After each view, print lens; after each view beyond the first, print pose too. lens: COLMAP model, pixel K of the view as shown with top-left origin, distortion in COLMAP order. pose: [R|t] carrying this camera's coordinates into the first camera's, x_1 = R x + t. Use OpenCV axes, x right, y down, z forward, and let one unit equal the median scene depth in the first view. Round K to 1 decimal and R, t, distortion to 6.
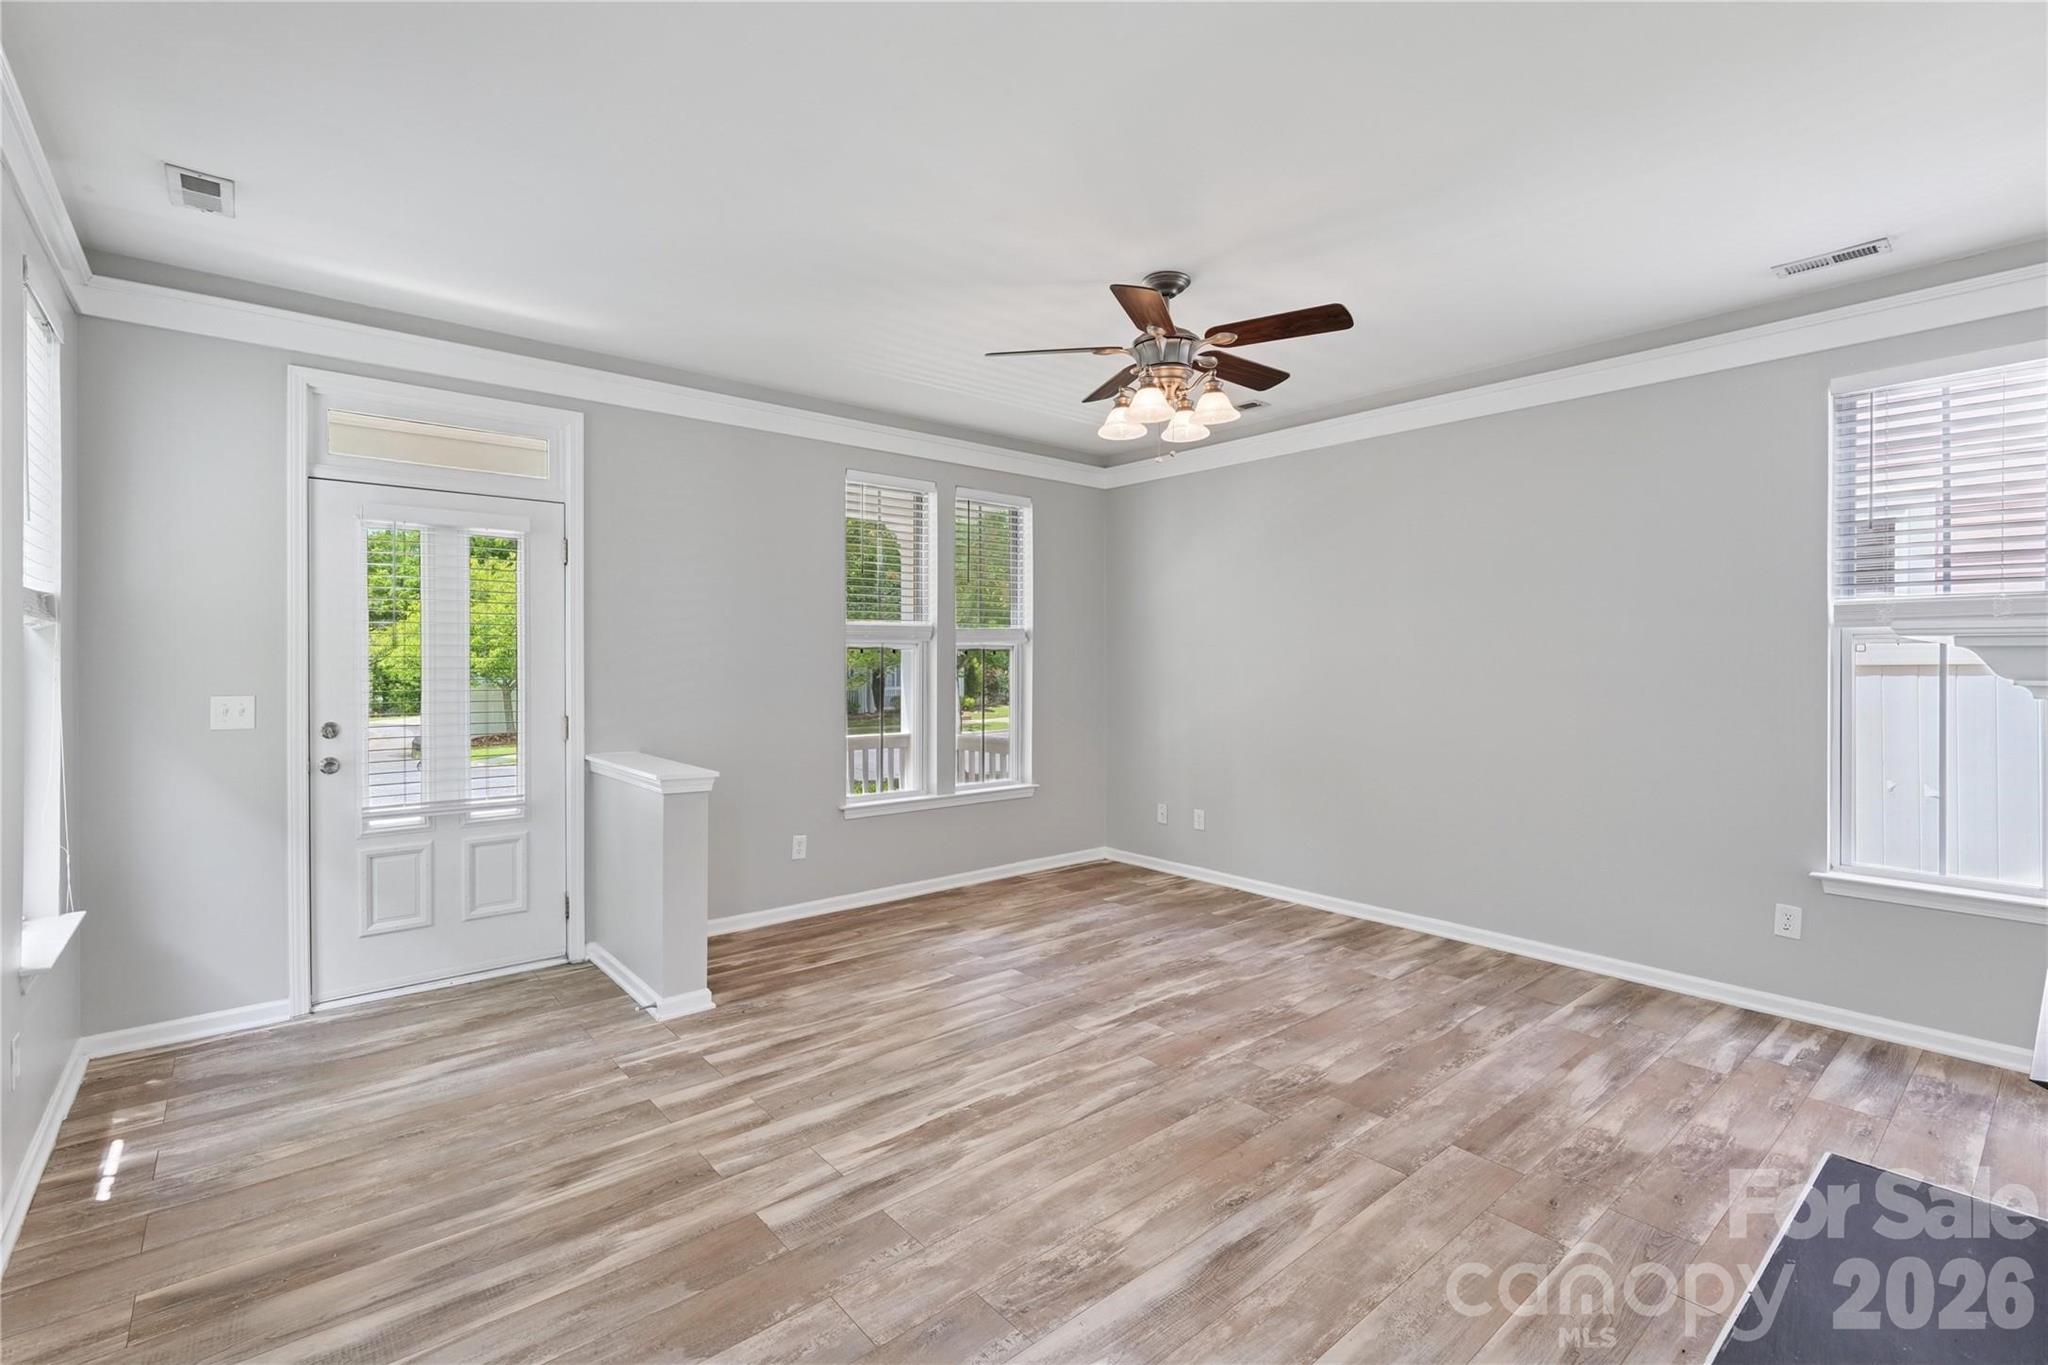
lens RADIAL K [[927.5, 0, 1024.0], [0, 927.5, 682.5], [0, 0, 1]] dist [-0.013236, -0.000453]
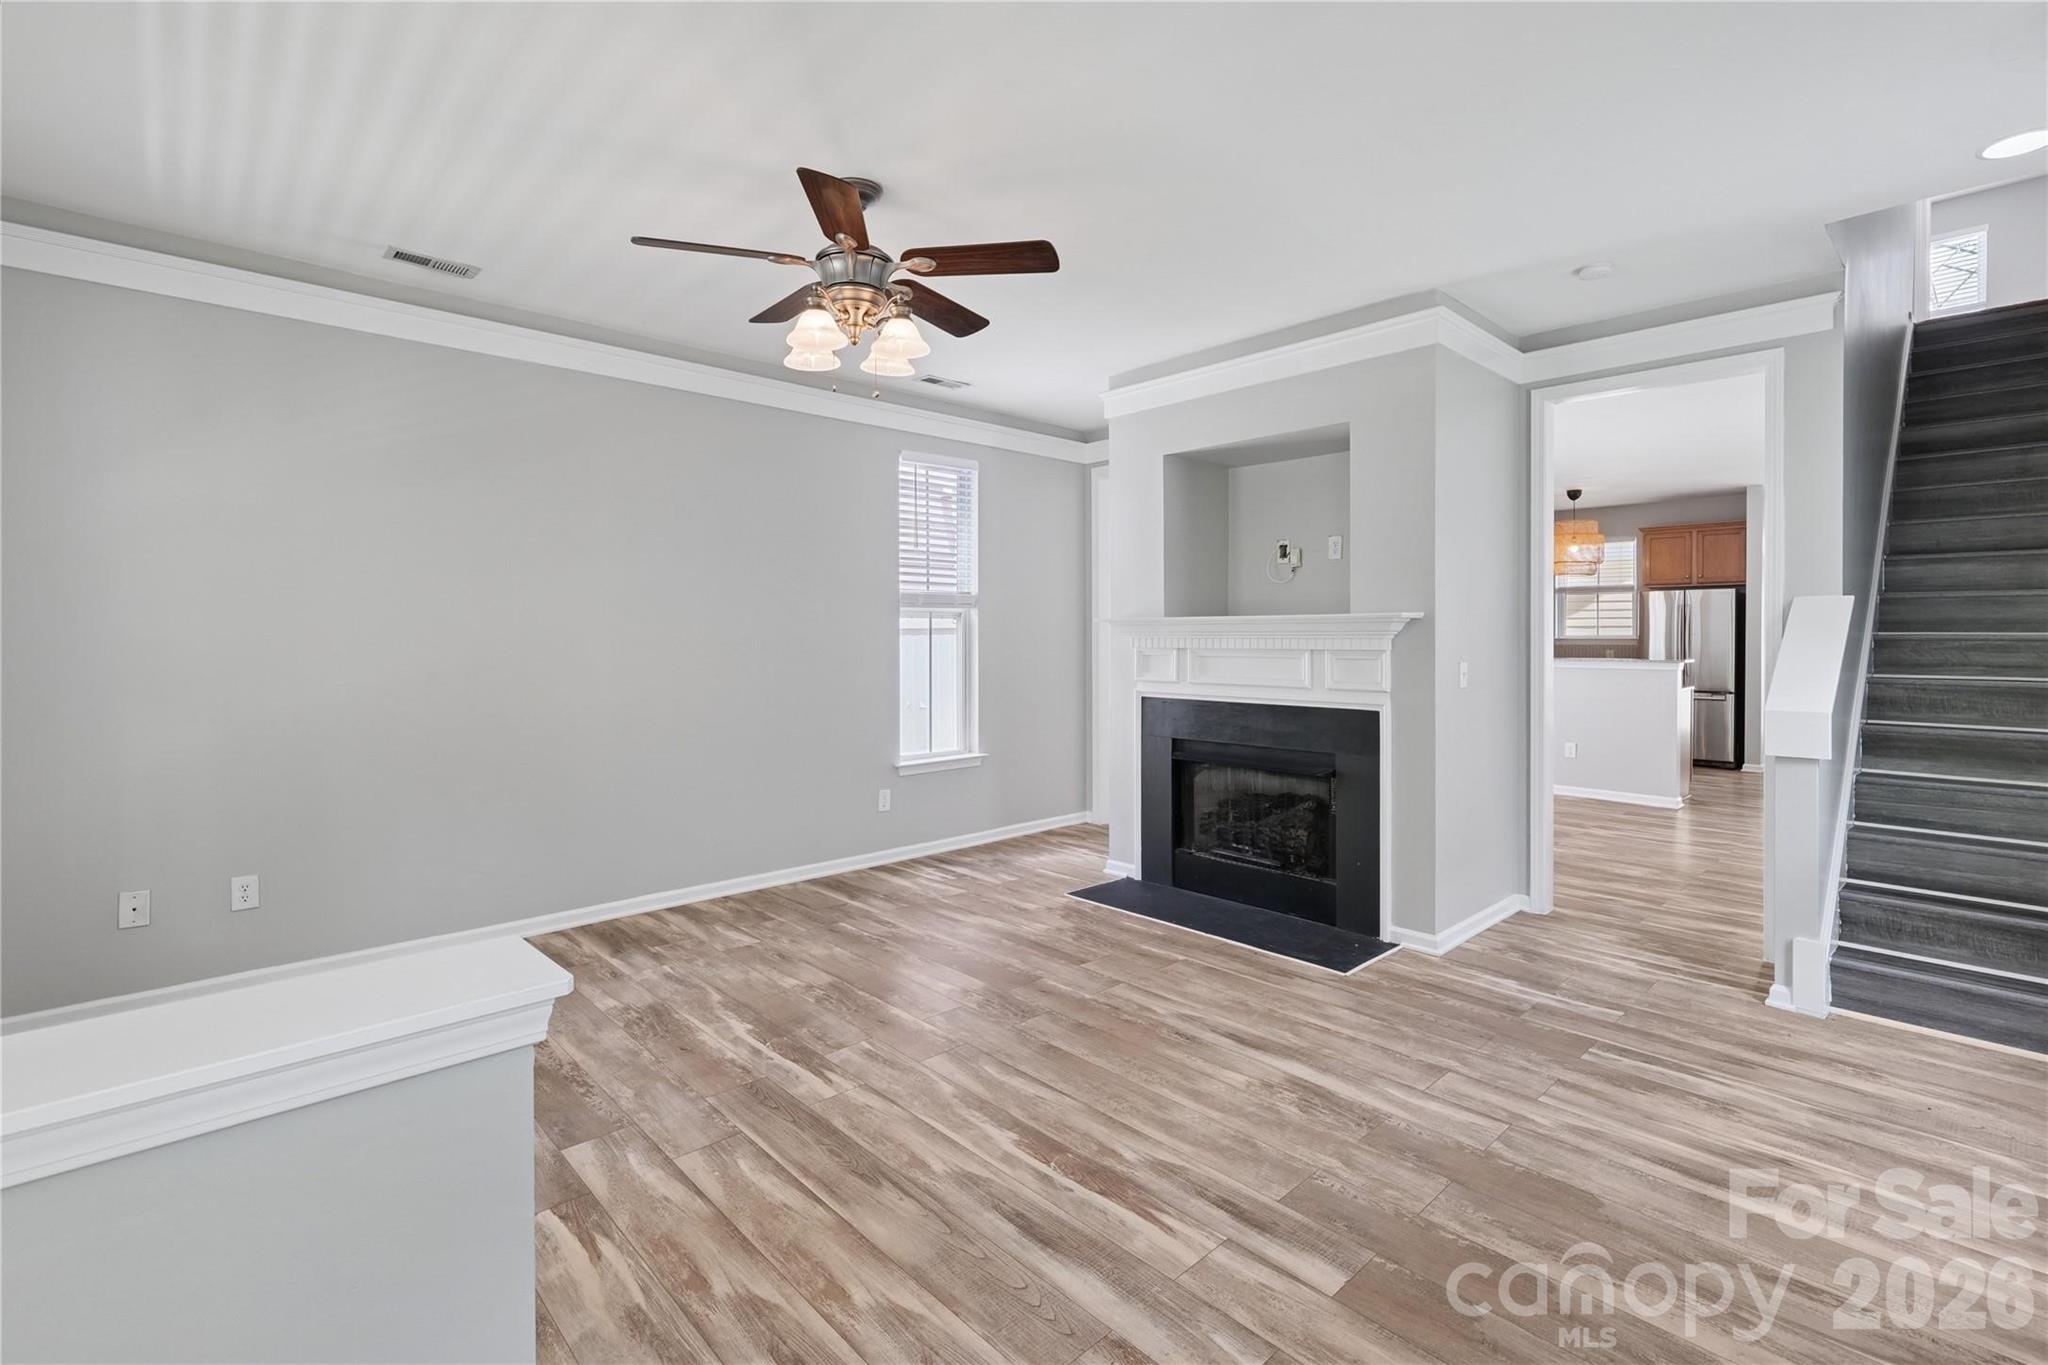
lens RADIAL K [[927.5, 0, 1024.0], [0, 927.5, 682.5], [0, 0, 1]] dist [-0.013236, -0.000453]
pose [[-0.048739, -0.057141, 0.997176, -0.750193], [0.029676, 0.997839, 0.058630, -0.016663], [-0.998371, 0.032450, -0.046938, 0.914761]]
